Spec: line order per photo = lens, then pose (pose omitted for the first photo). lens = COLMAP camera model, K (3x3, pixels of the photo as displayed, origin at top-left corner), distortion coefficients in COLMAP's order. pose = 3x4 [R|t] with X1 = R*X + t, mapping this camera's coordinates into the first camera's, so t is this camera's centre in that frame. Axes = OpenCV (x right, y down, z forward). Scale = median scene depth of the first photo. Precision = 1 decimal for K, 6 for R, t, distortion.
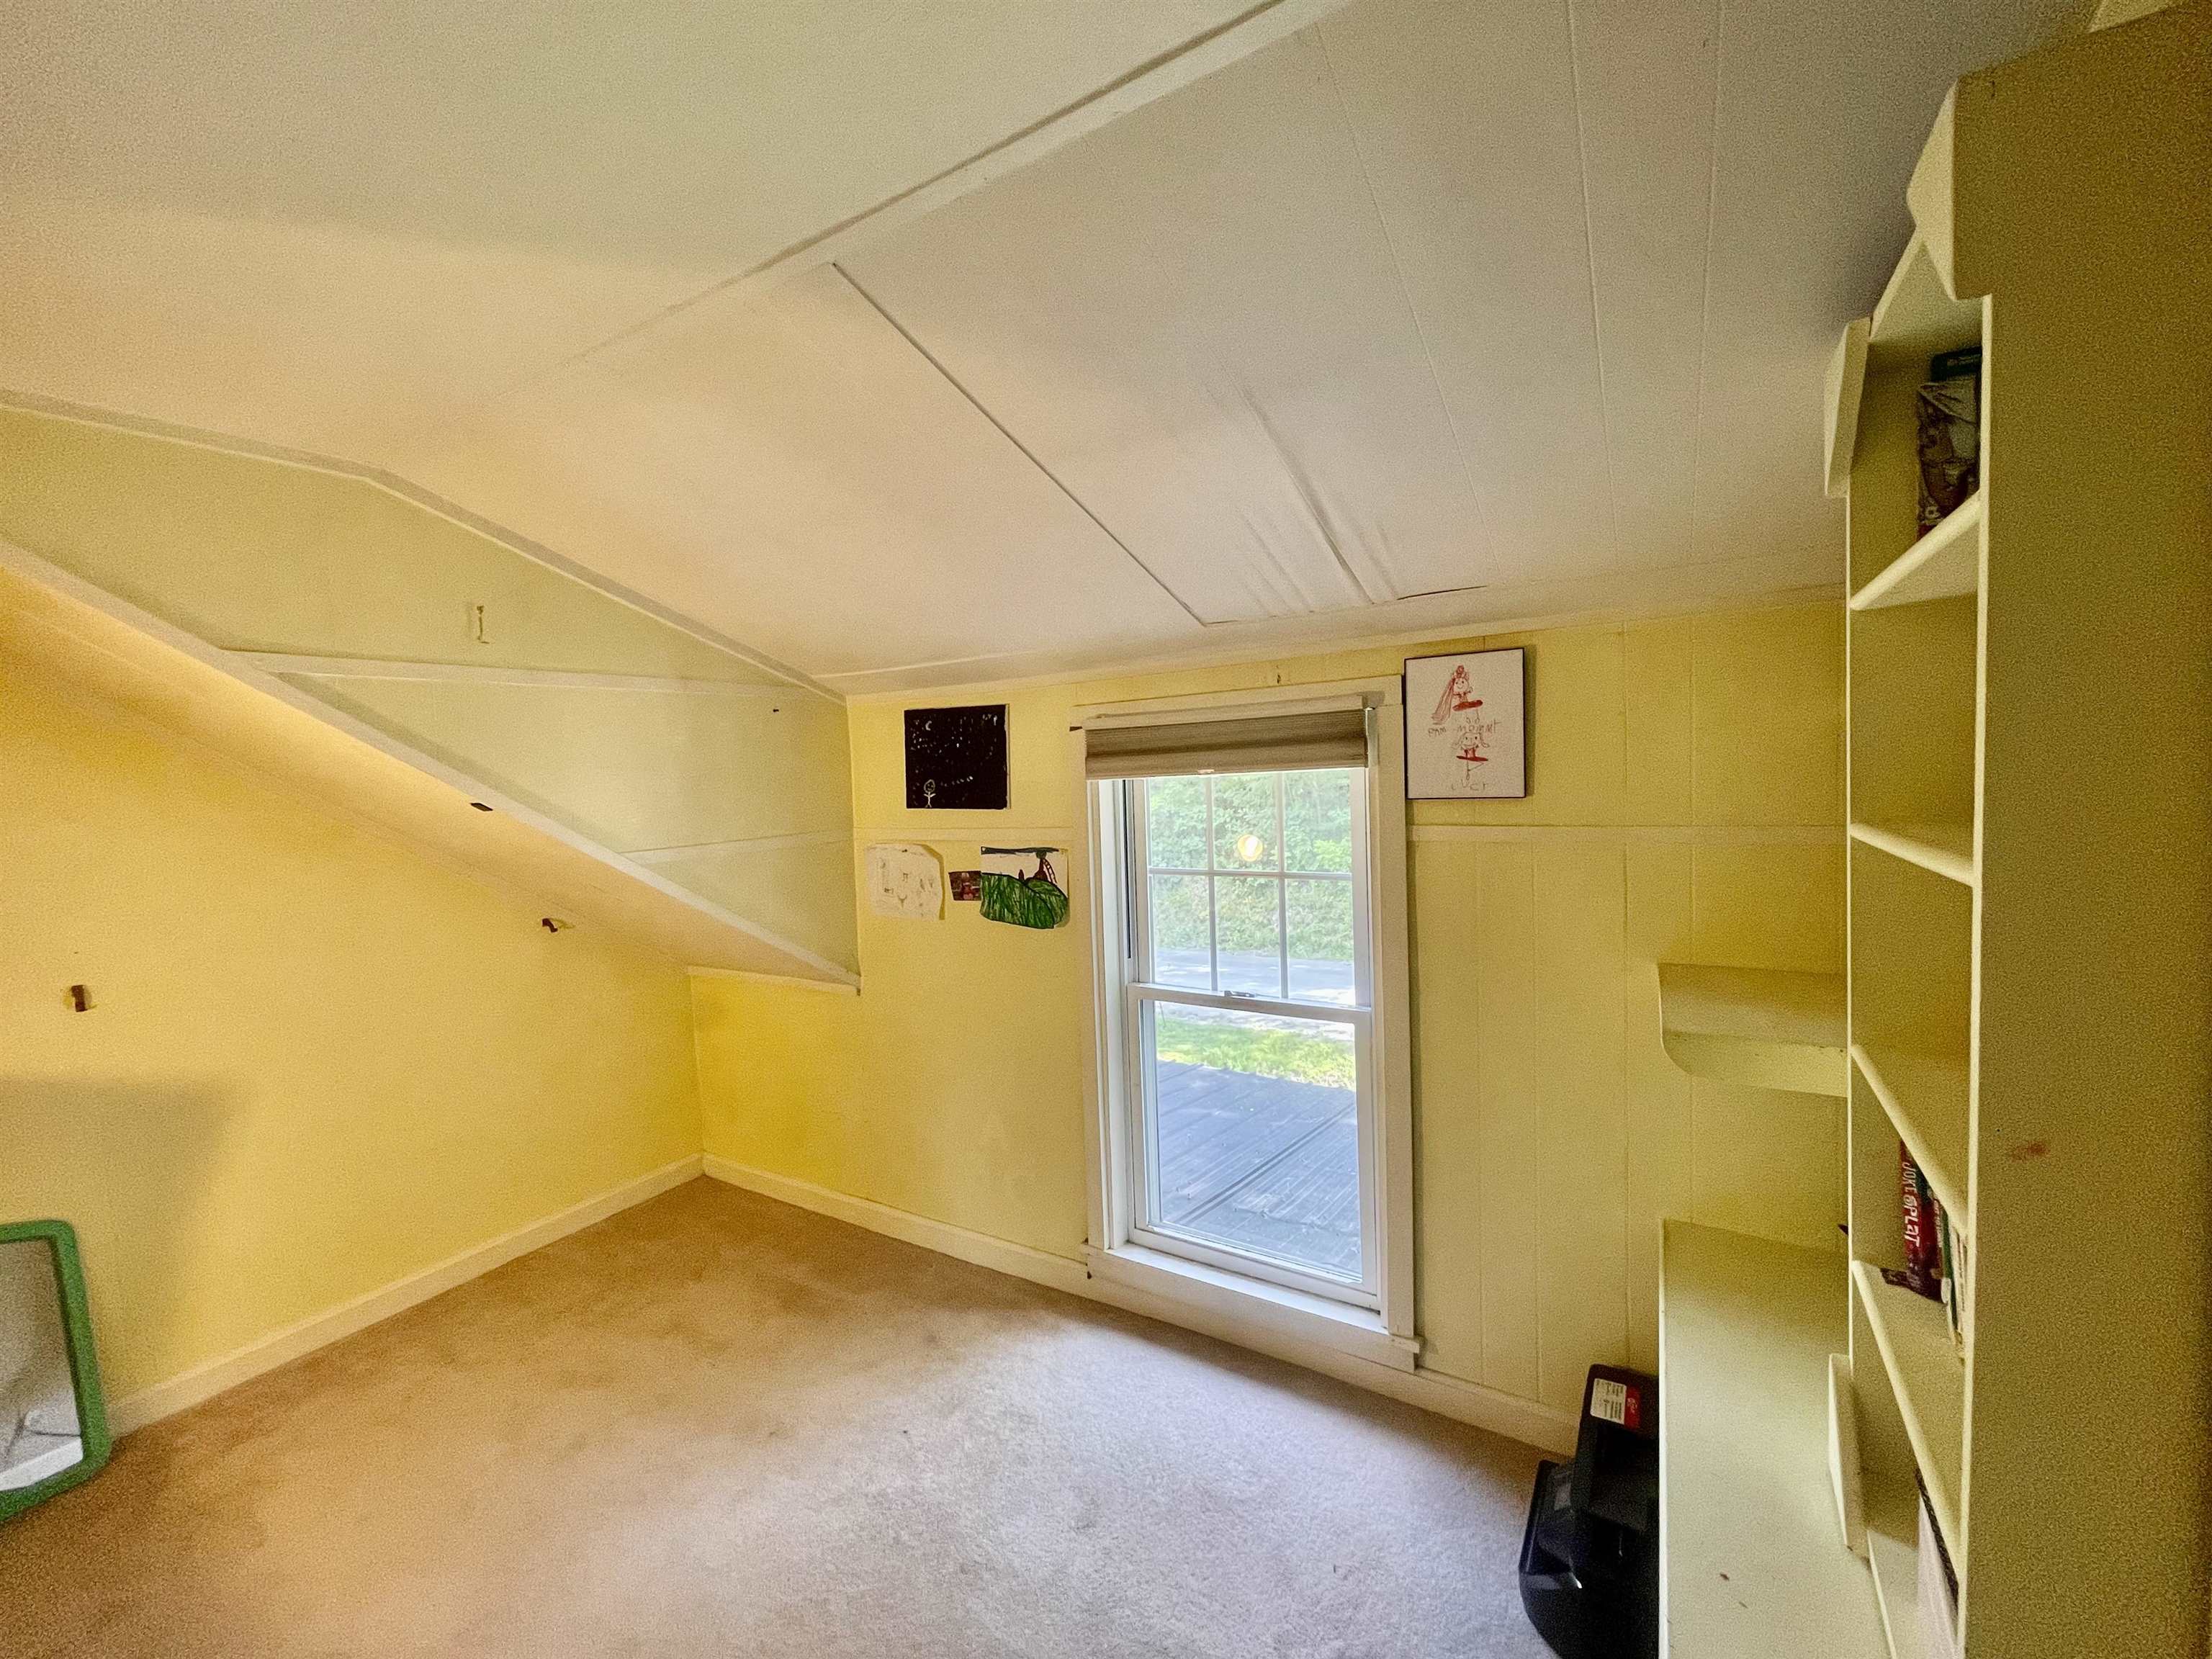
lens RADIAL K [[887.3, 0, 1093.3], [0, 887.3, 830.1], [0, 0, 1]] dist [-0.003242, -0.000195]
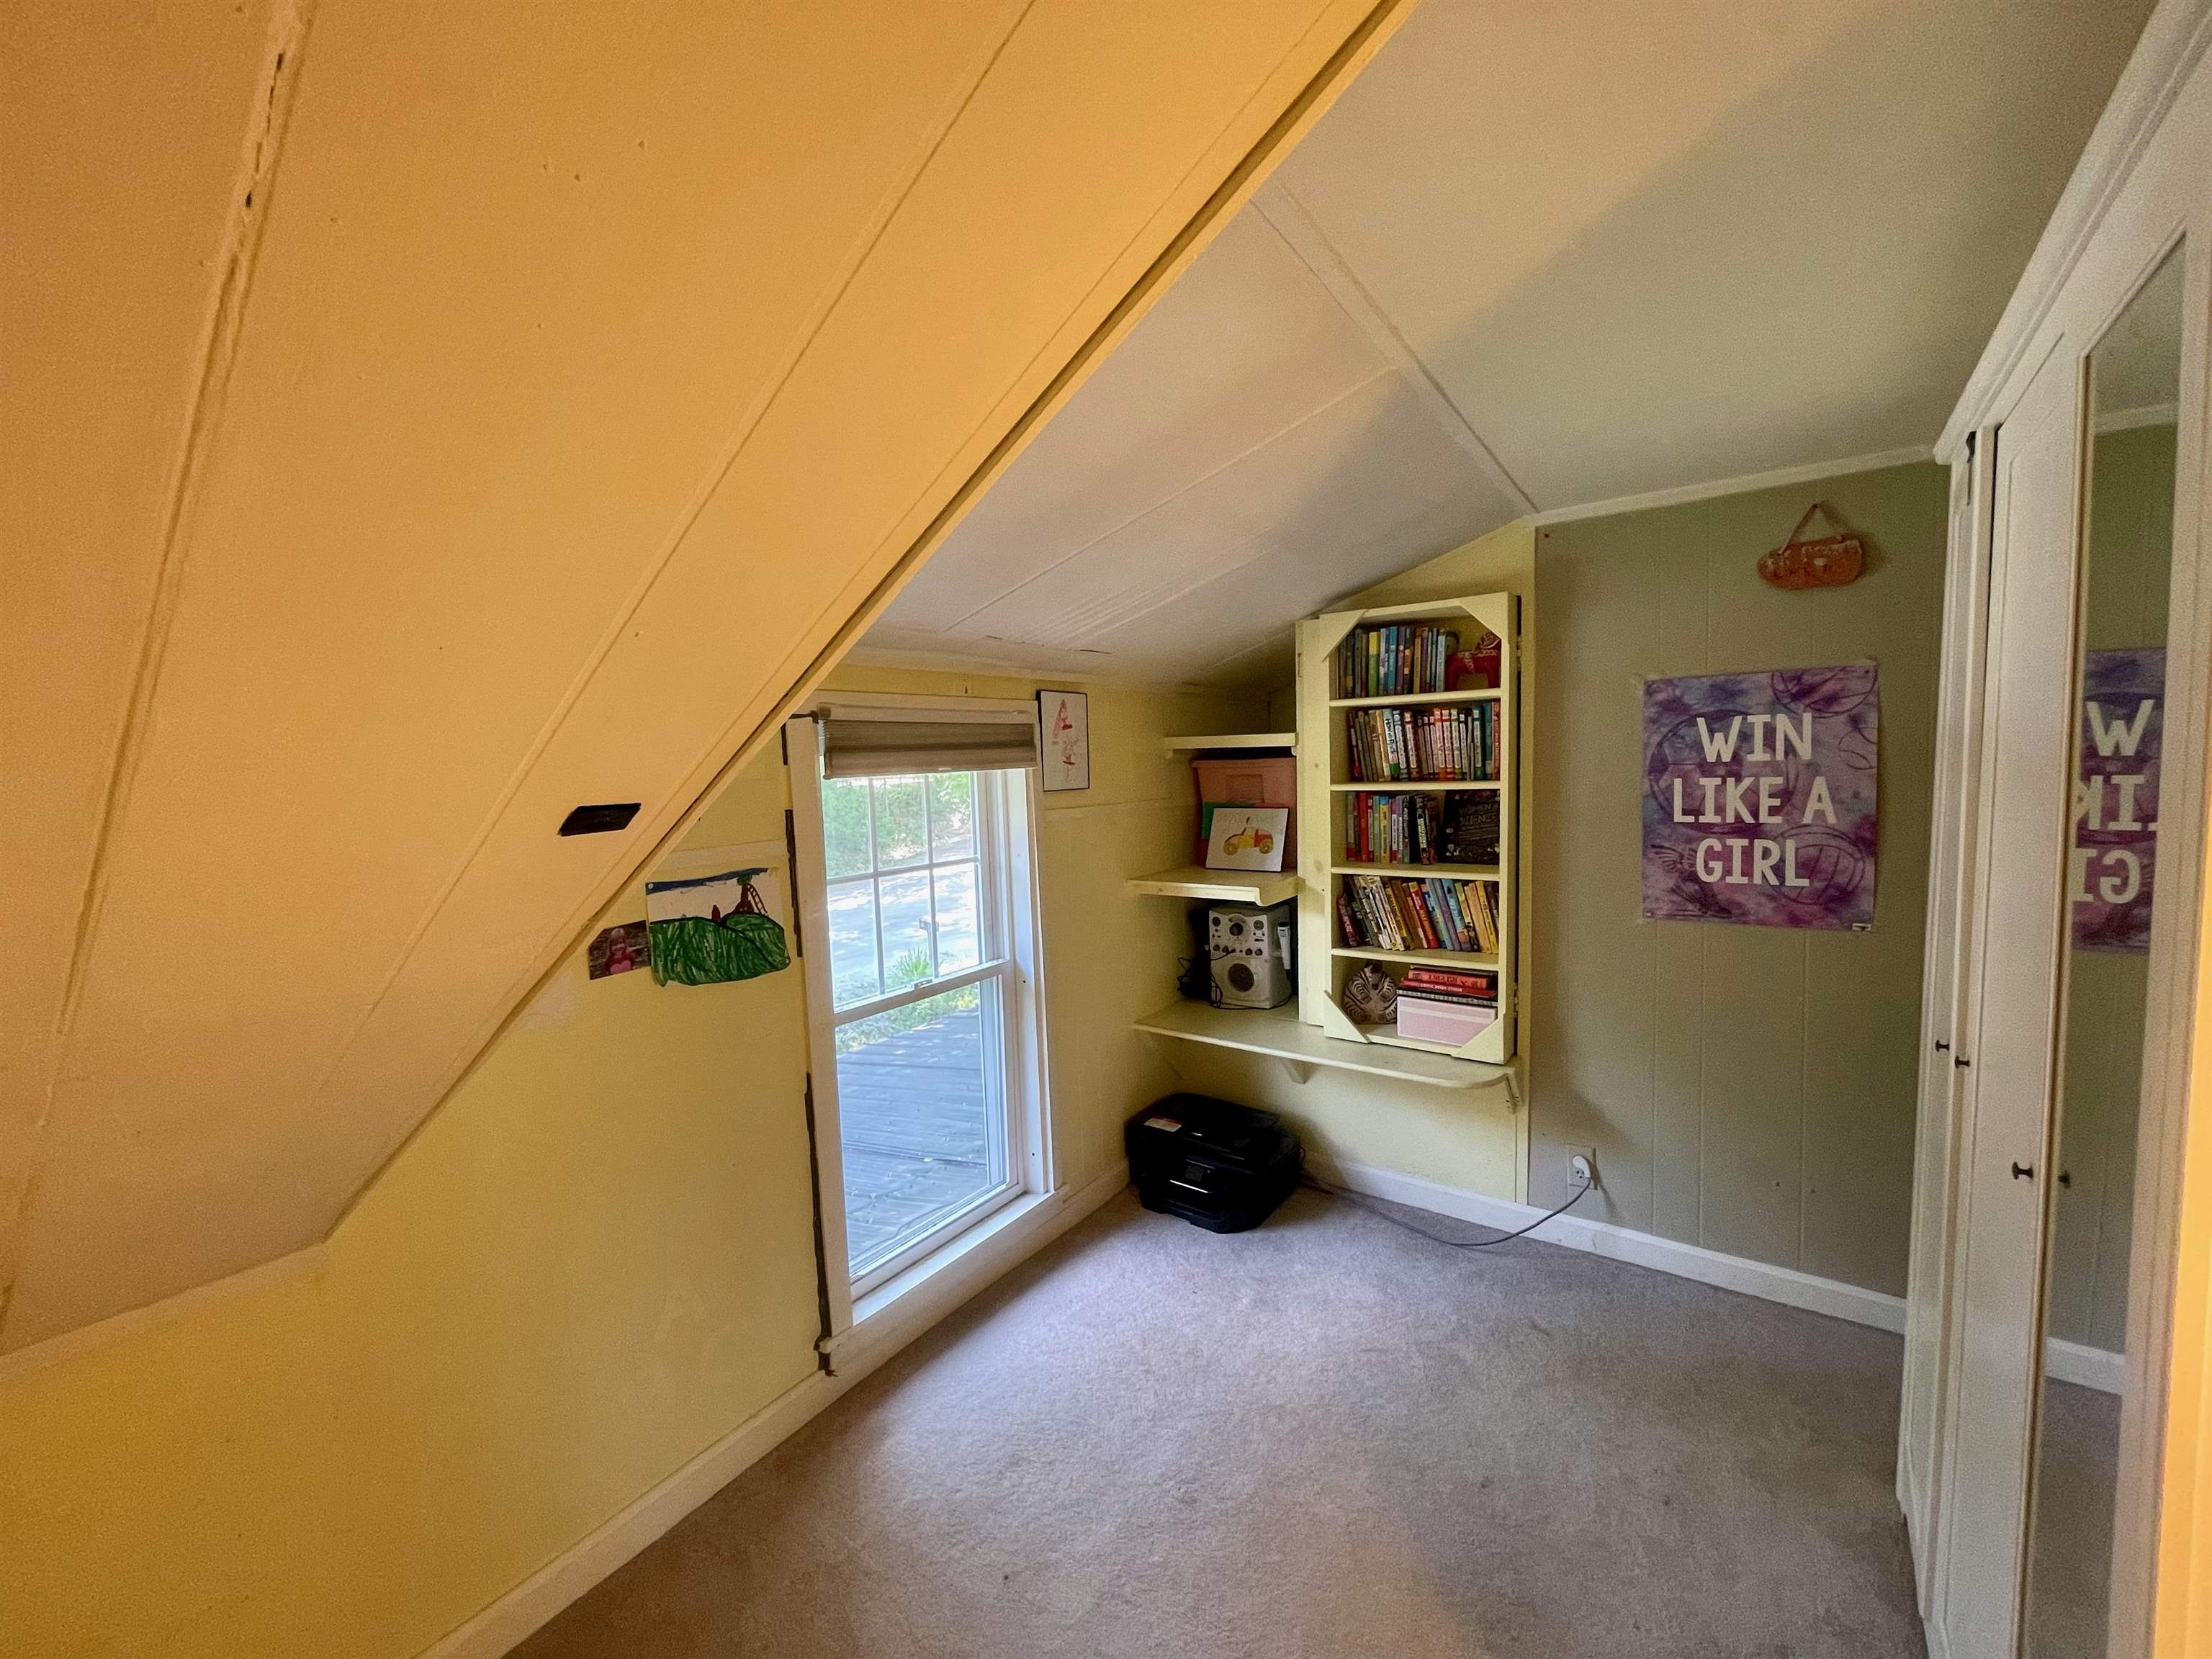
lens RADIAL K [[887.3, 0, 1089.7], [0, 887.3, 838.0], [0, 0, 1]] dist [-0.003242, -0.000195]
pose [[0.063635, -0.048975, 0.996771, -0.794452], [0.093949, 0.994653, 0.042873, -0.012257], [-0.993541, 0.090917, 0.067896, 0.658746]]
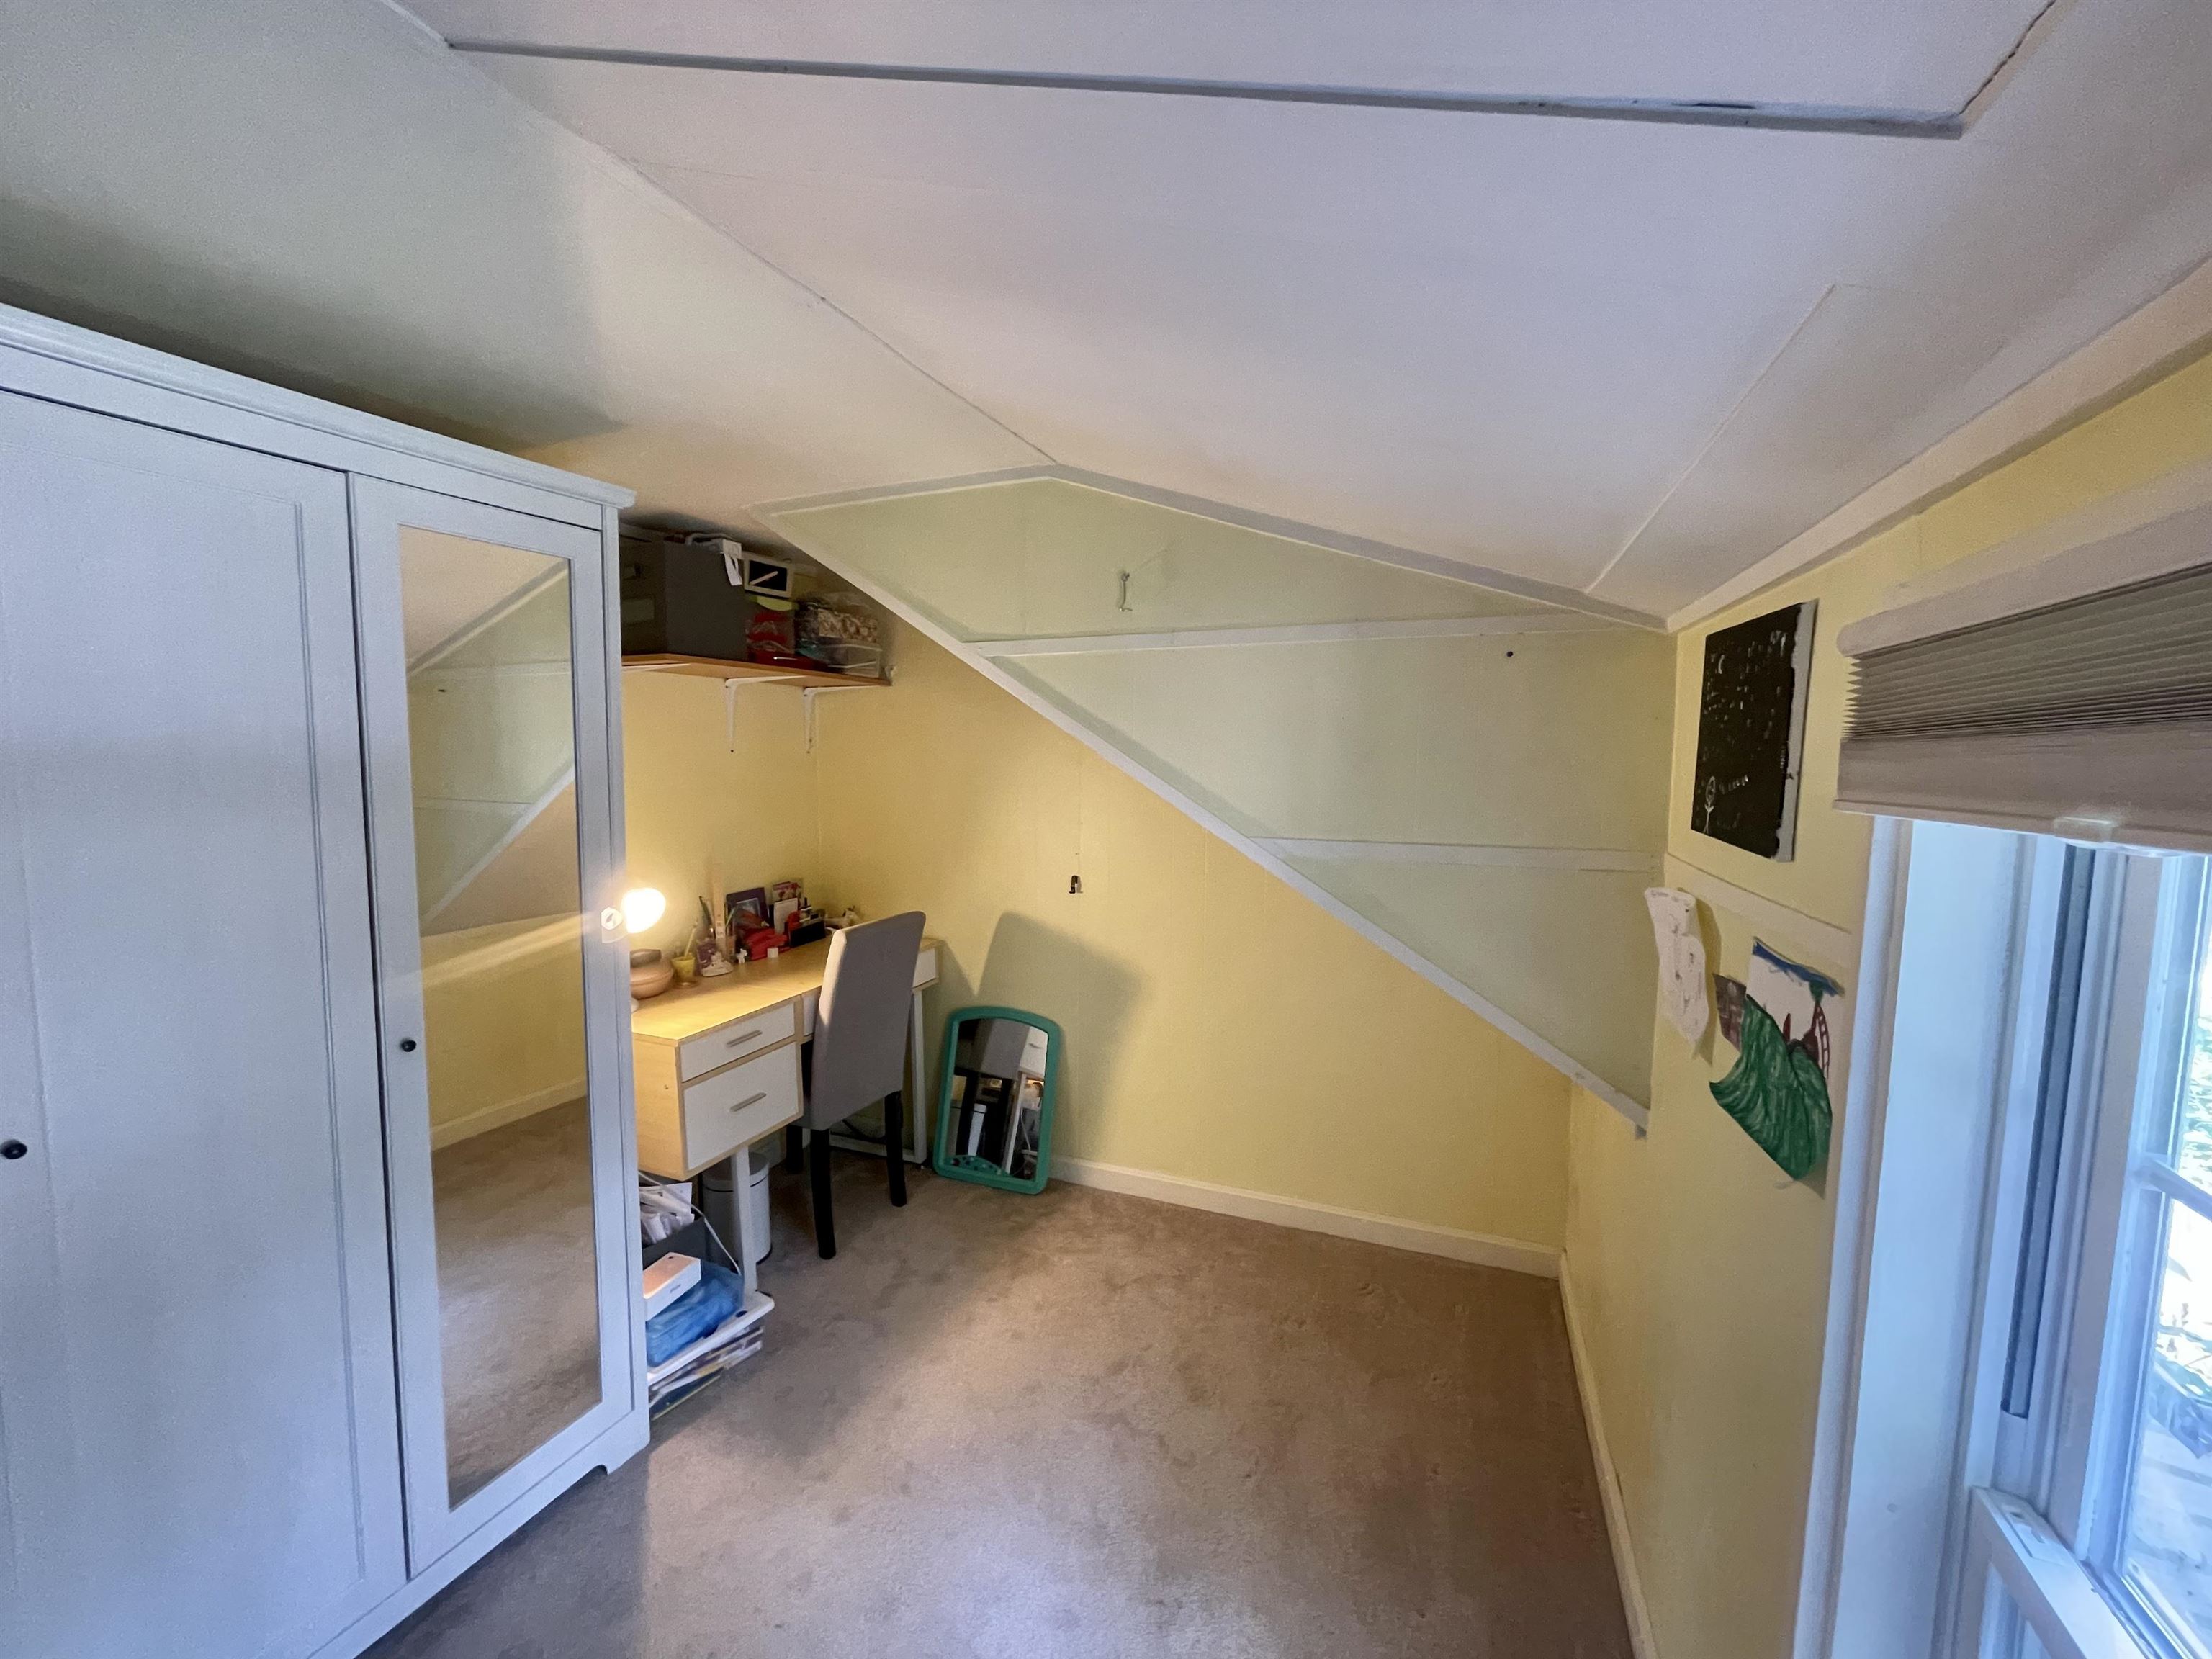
lens RADIAL K [[887.3, 0, 1102.9], [0, 887.3, 820.1], [0, 0, 1]] dist [-0.003242, -0.000195]
pose [[0.188622, 0.115035, -0.975289, 0.247440], [-0.081175, 0.991544, 0.101253, -0.059658], [0.978689, 0.060070, 0.196365, 0.625284]]
